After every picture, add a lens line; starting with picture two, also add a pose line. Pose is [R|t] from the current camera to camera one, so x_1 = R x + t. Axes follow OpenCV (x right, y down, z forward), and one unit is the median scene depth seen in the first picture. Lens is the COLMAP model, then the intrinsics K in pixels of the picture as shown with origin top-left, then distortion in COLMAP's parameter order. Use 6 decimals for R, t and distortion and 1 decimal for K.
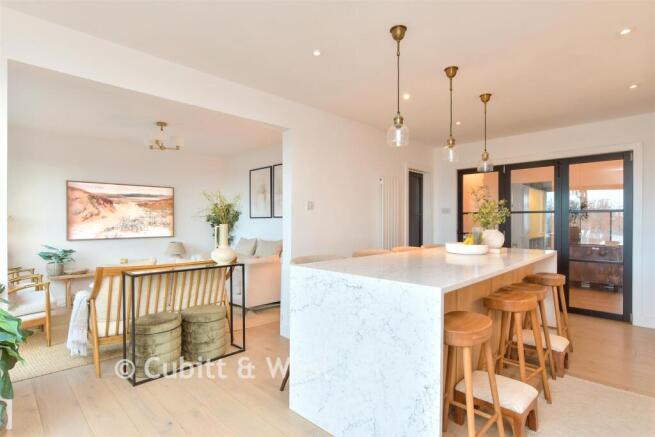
lens RADIAL K [[336.8, 0, 327.5], [0, 336.8, 218.5], [0, 0, 1]] dist [0.000280, 0.000149]
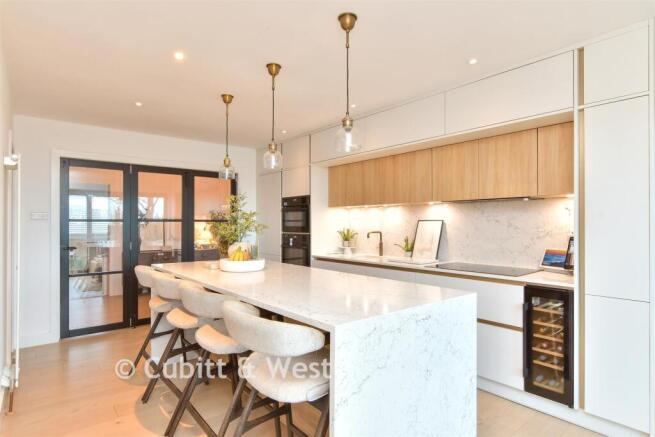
lens RADIAL K [[354.4, 0, 327.5], [0, 354.4, 218.5], [0, 0, 1]] dist [0.000127, 0.000089]
pose [[0.103634, 0.015790, 0.994490, -0.693016], [-0.006544, 0.999863, -0.015193, -0.029408], [-0.994594, -0.004934, 0.103723, 0.947822]]
